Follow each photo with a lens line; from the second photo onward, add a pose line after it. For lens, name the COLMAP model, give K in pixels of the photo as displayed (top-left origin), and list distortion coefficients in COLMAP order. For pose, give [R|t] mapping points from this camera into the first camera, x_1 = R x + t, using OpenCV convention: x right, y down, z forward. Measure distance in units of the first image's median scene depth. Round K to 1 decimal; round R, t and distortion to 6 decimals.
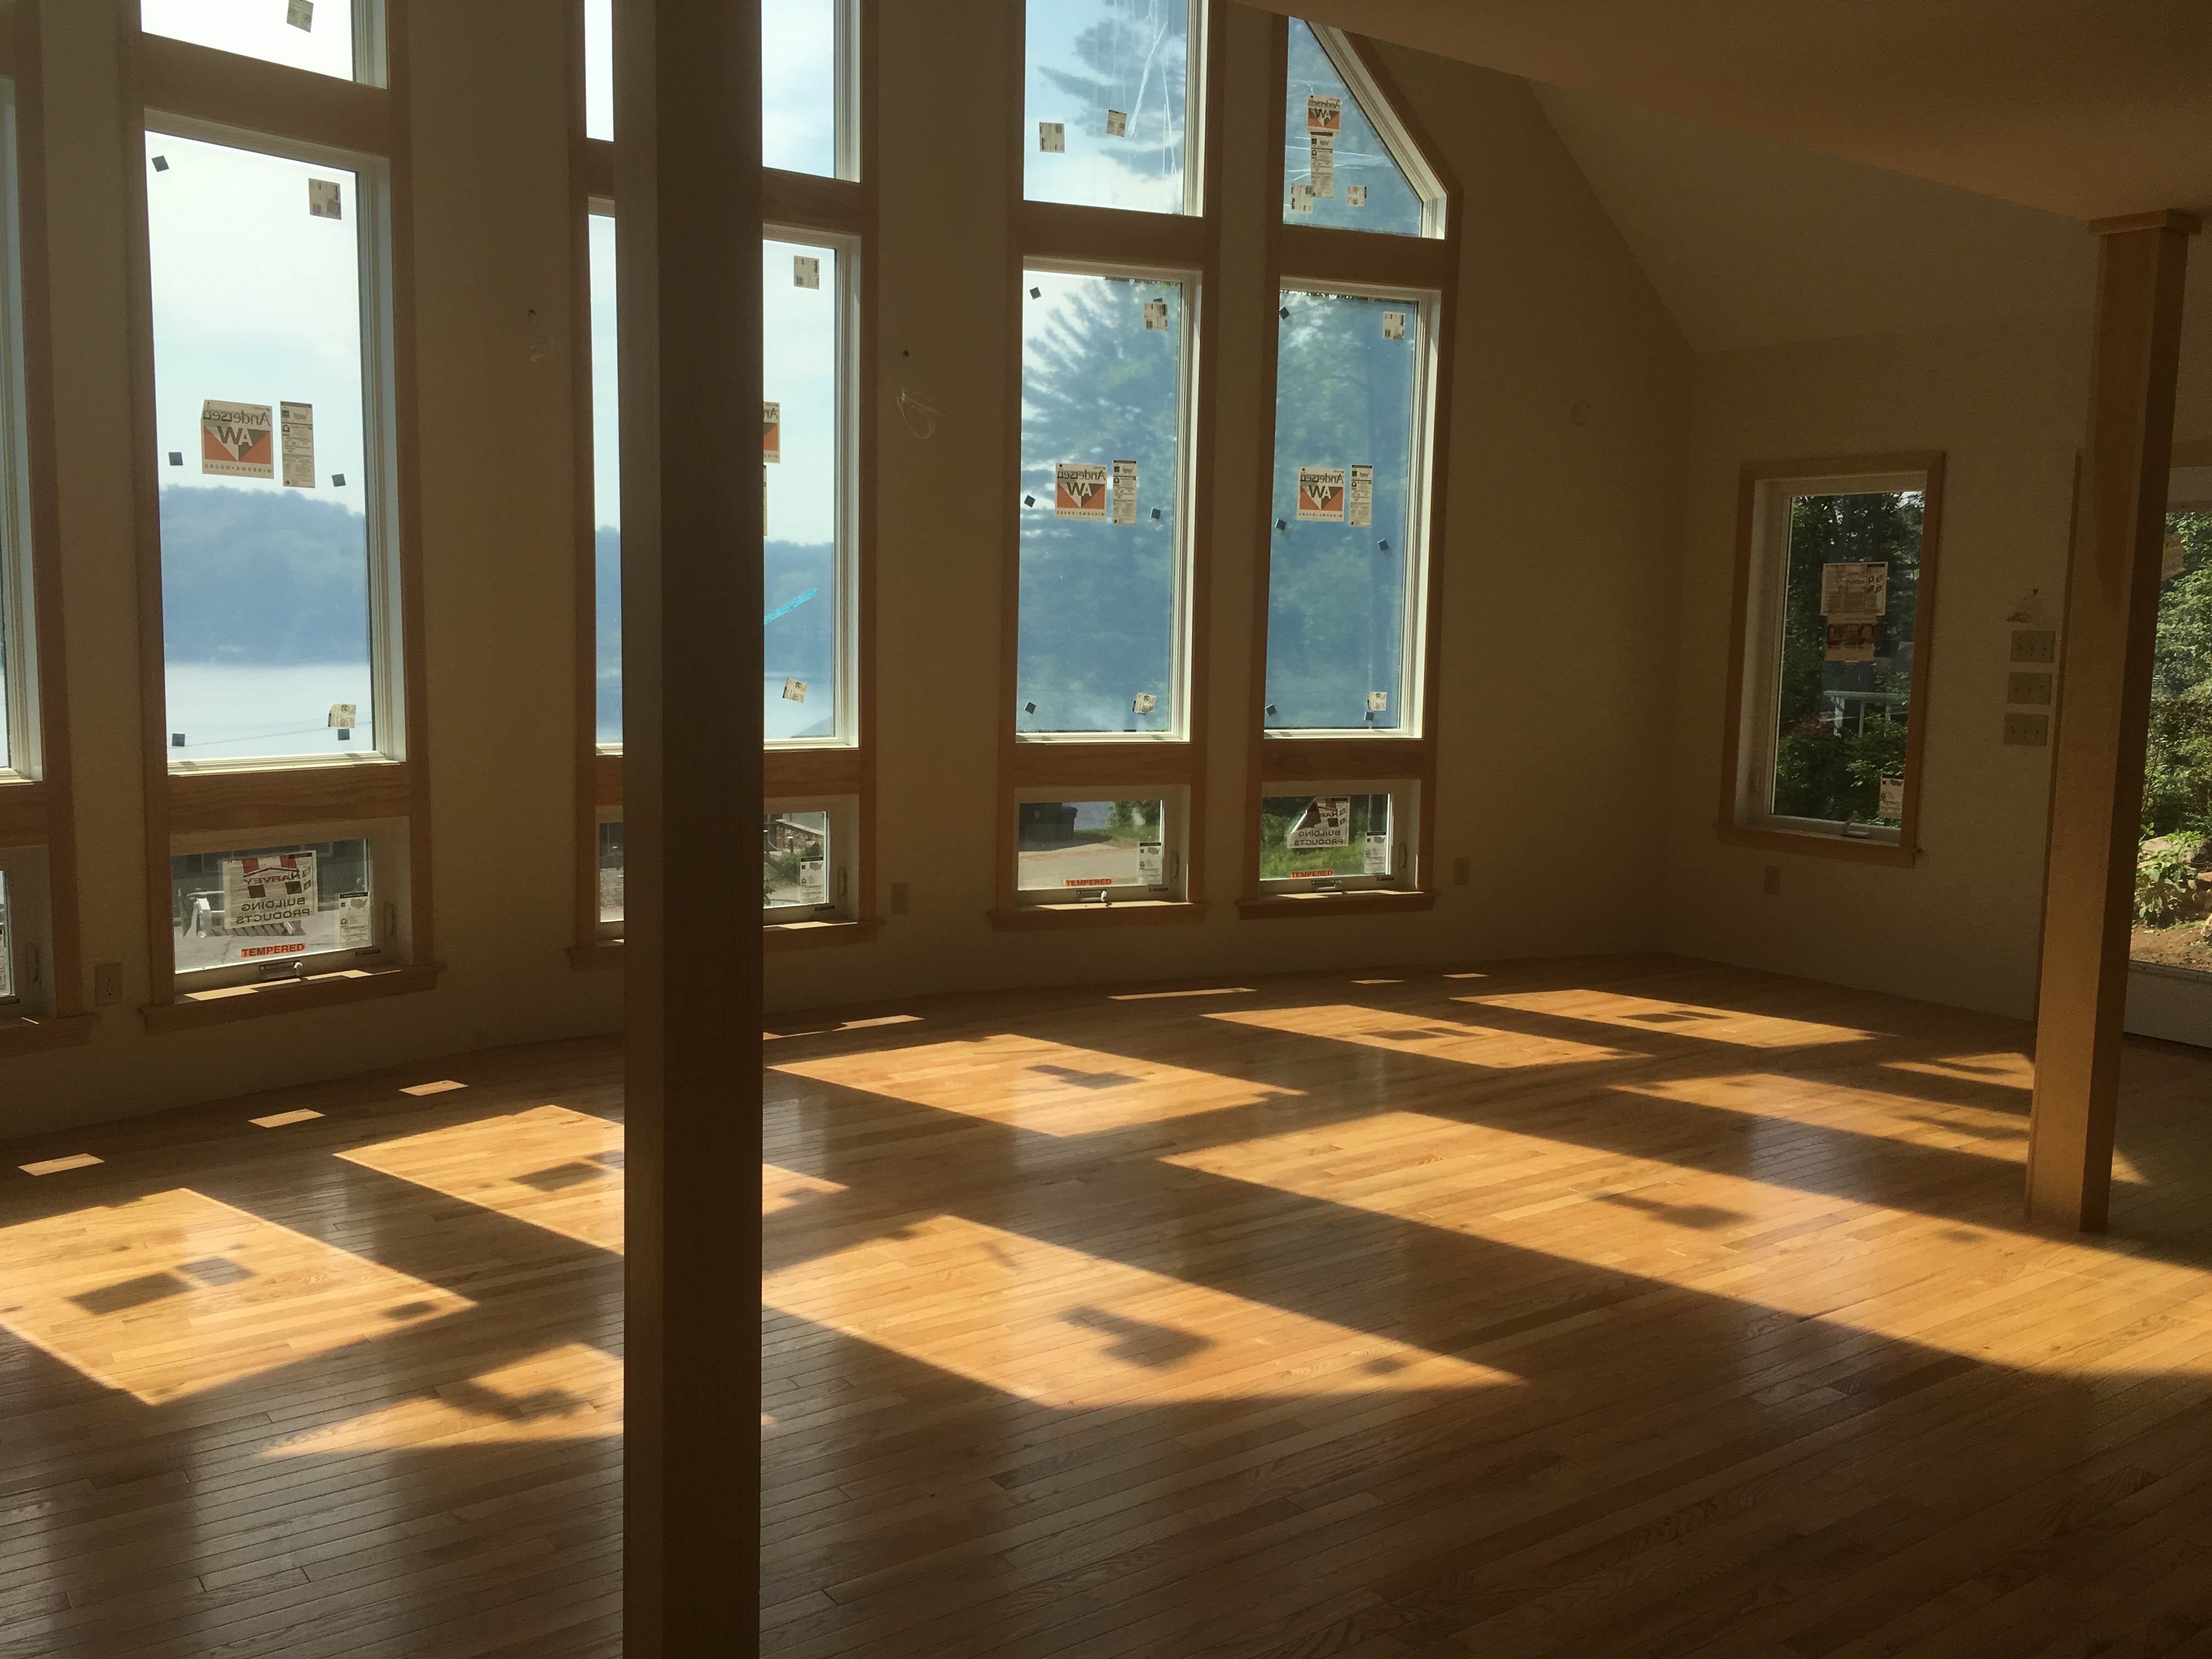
lens RADIAL K [[1893.5, 0, 1108.1], [0, 1893.5, 827.4], [0, 0, 1]] dist [0.067600, -0.087443]
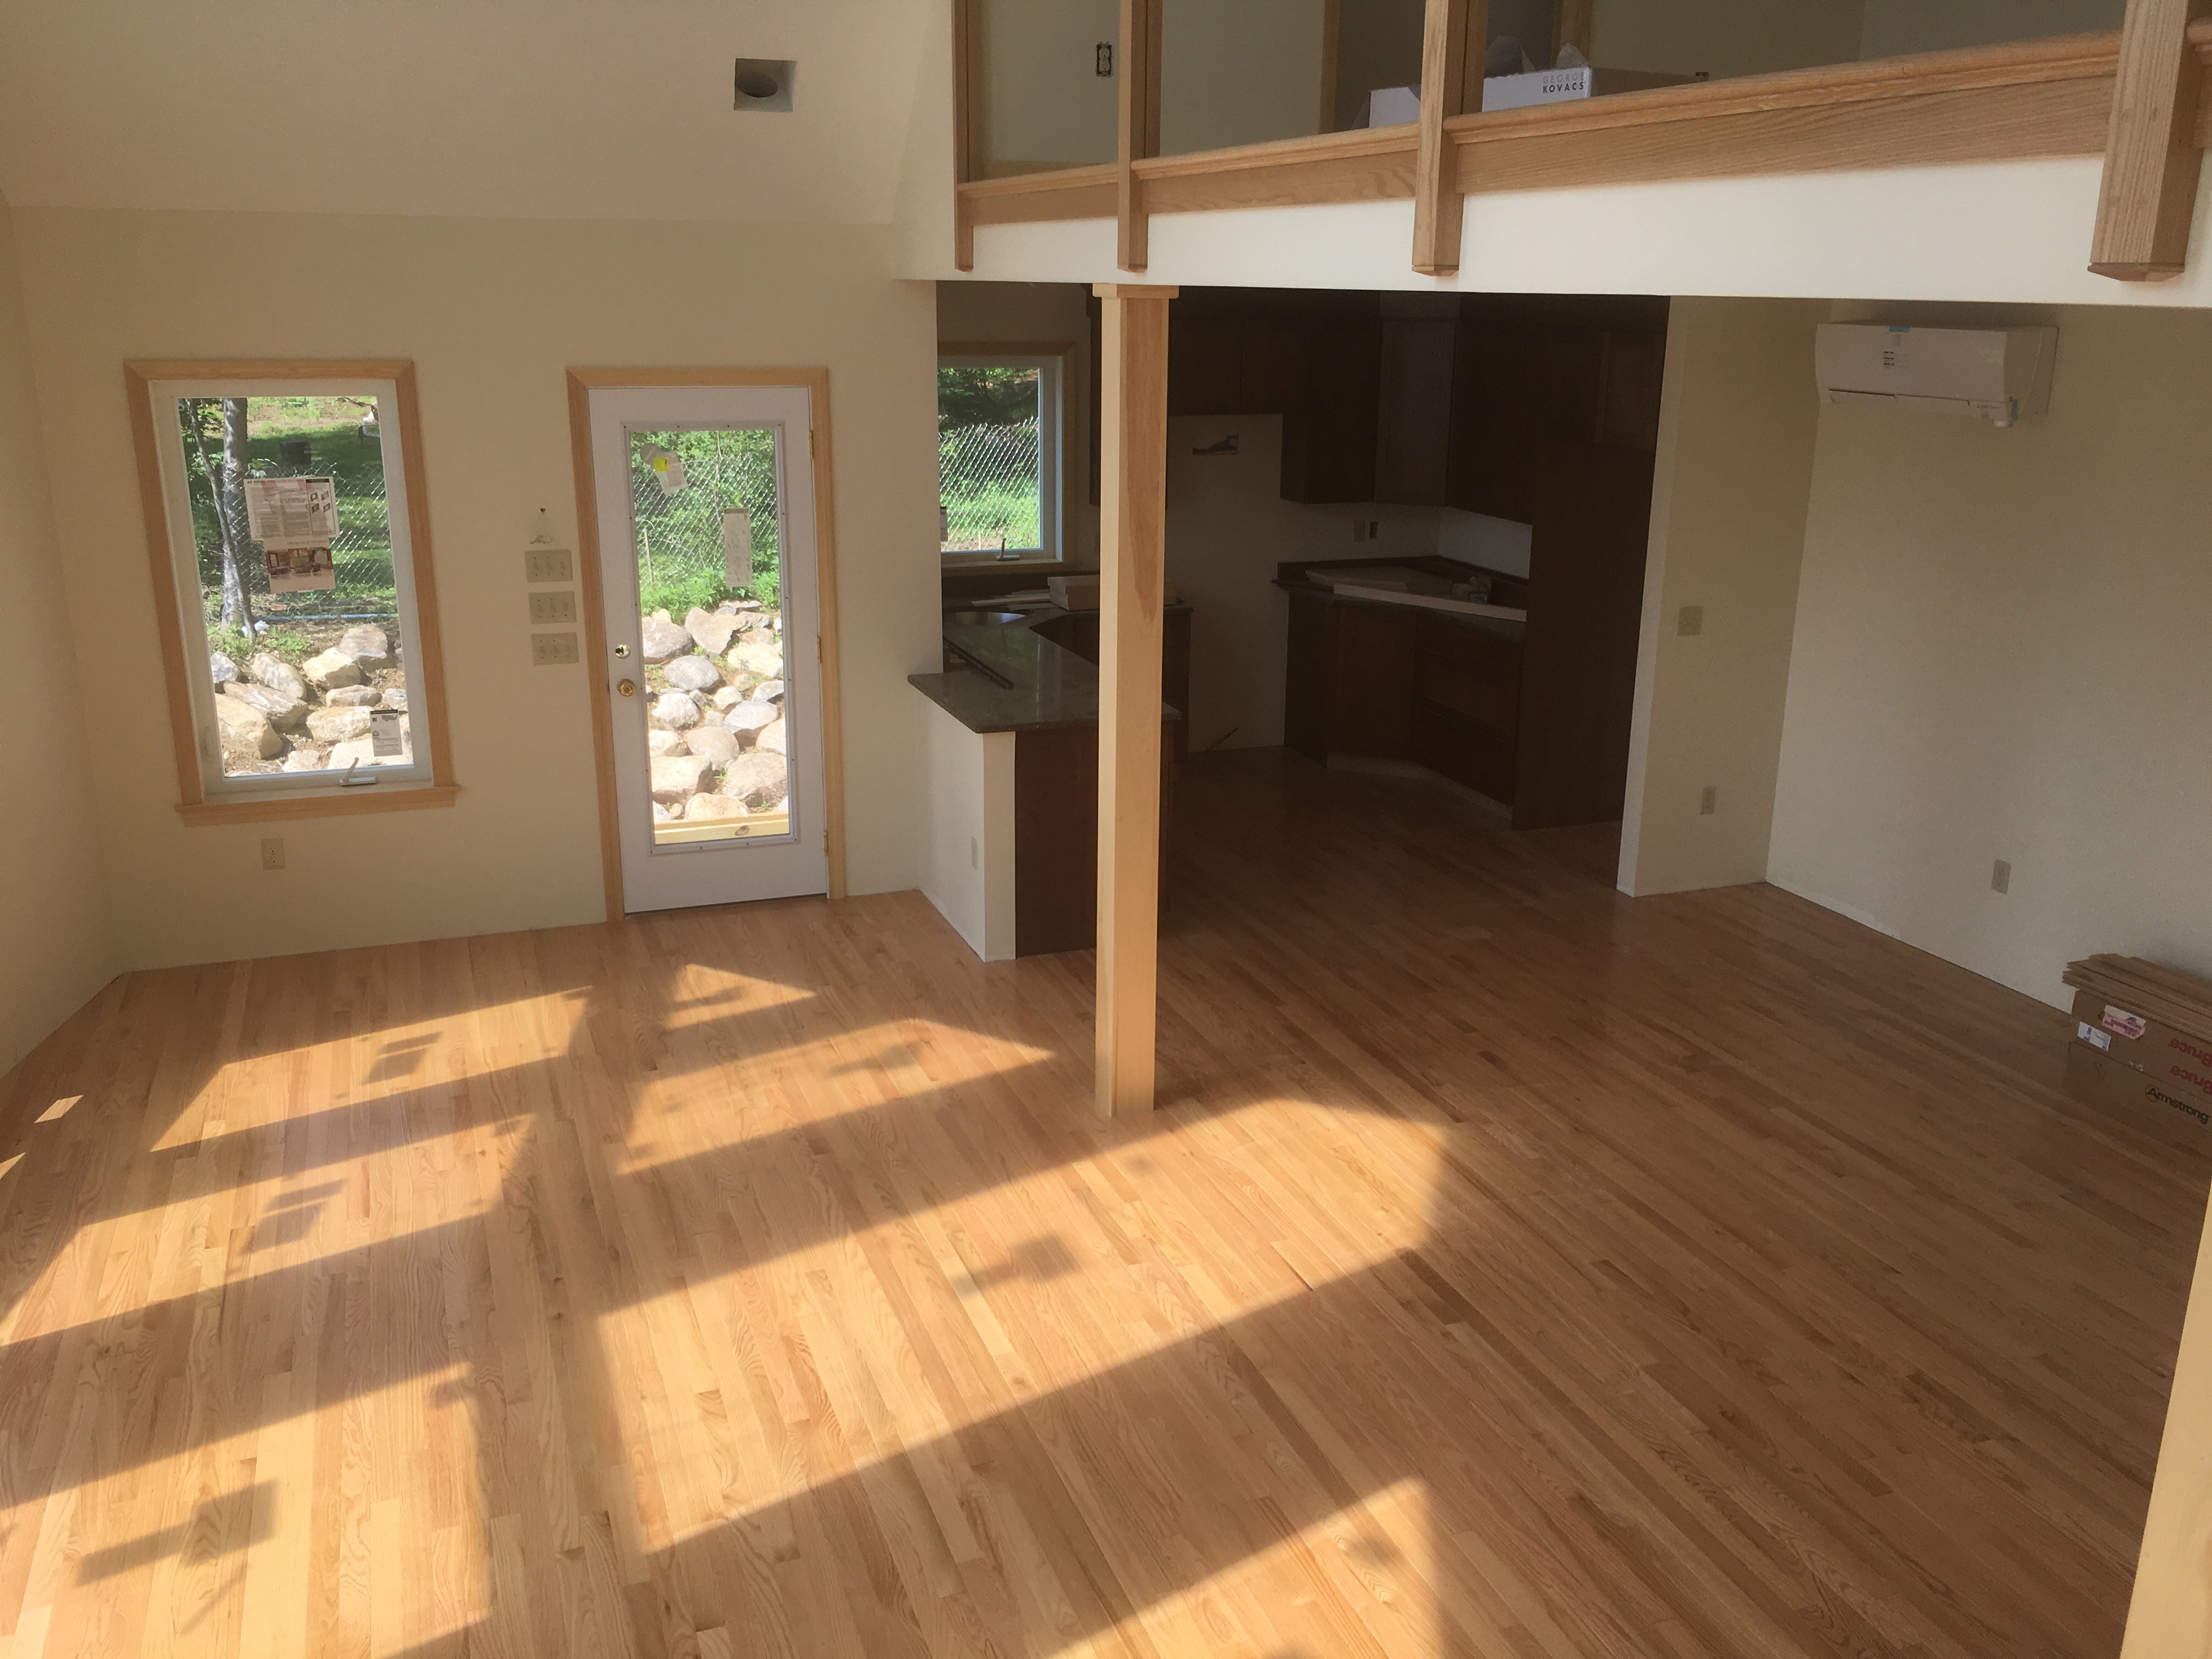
lens RADIAL K [[1893.5, 0, 1099.6], [0, 1893.5, 817.0], [0, 0, 1]] dist [0.067600, -0.087443]
pose [[0.275710, -0.277213, 0.920400, -0.527150], [0.104007, 0.960495, 0.258133, -0.267883], [-0.955598, 0.024558, 0.293650, 0.605340]]
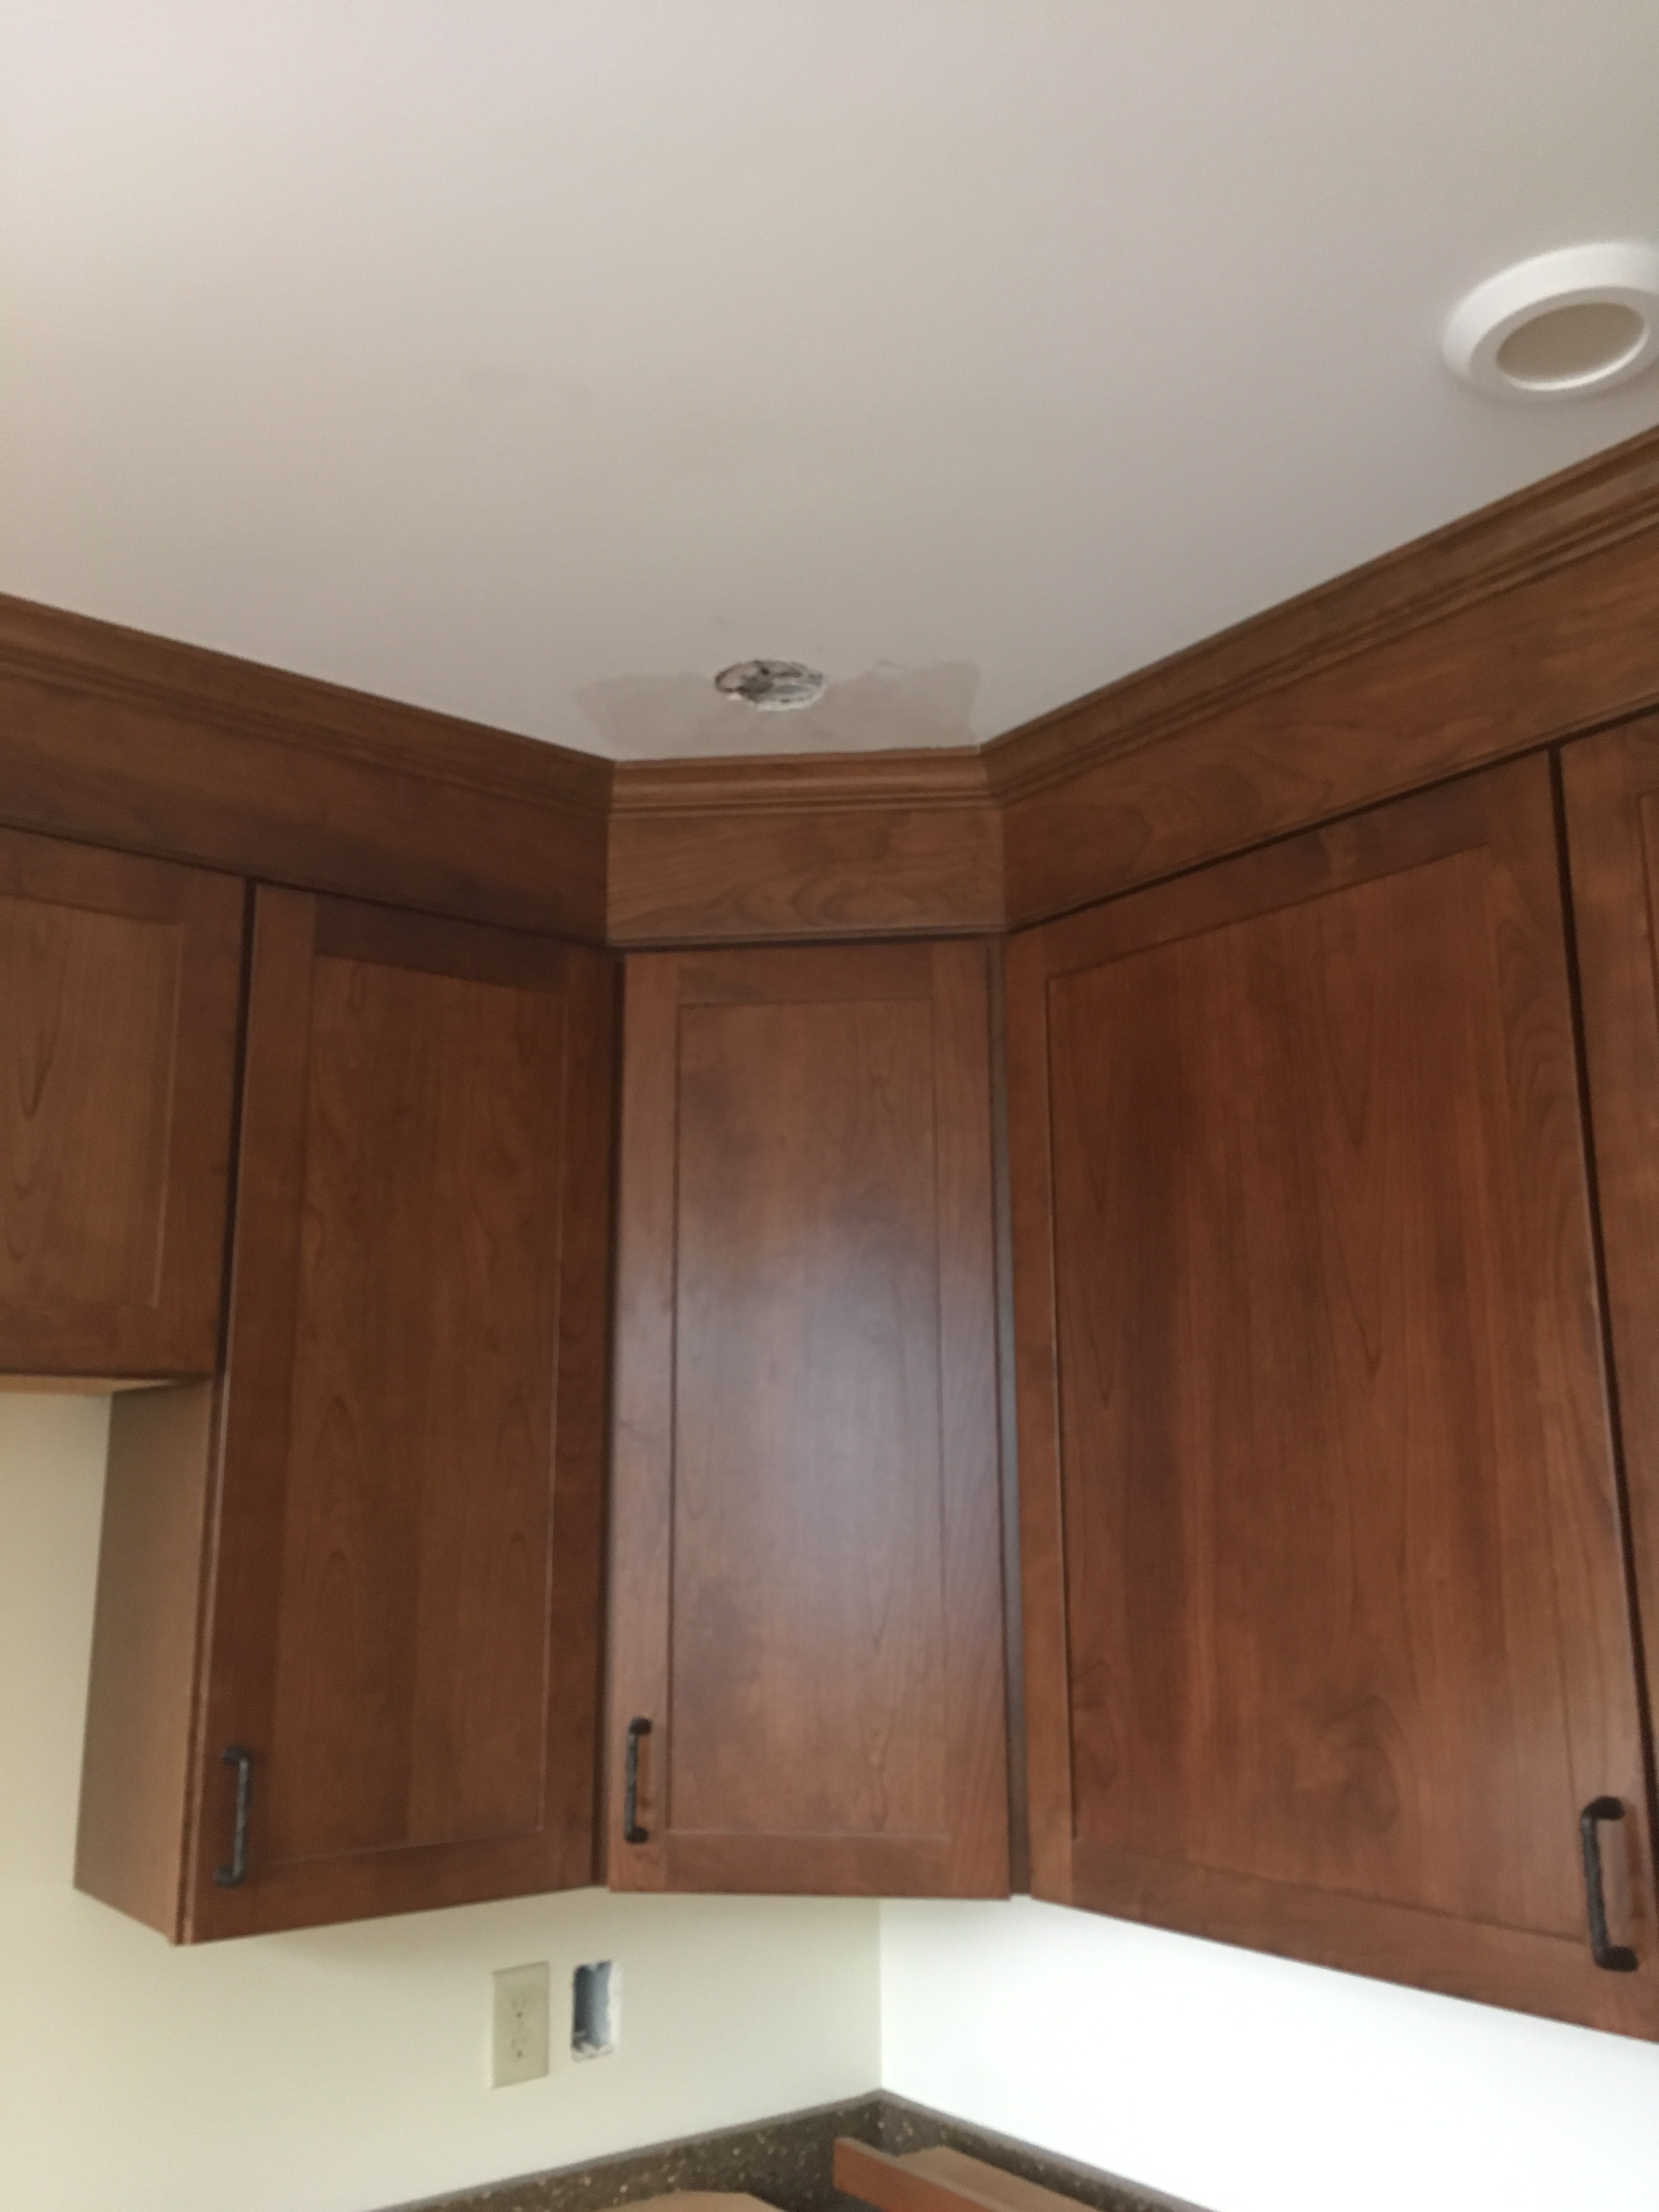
lens RADIAL K [[1893.5, 0, 831.3], [0, 1893.5, 1116.0], [0, 0, 1]] dist [0.067600, -0.087443]
pose [[-0.017933, 0.187708, 0.982061, 1.009493], [0.118338, 0.975714, -0.184334, -0.120218], [-0.992811, 0.112909, -0.039711, 0.848428]]
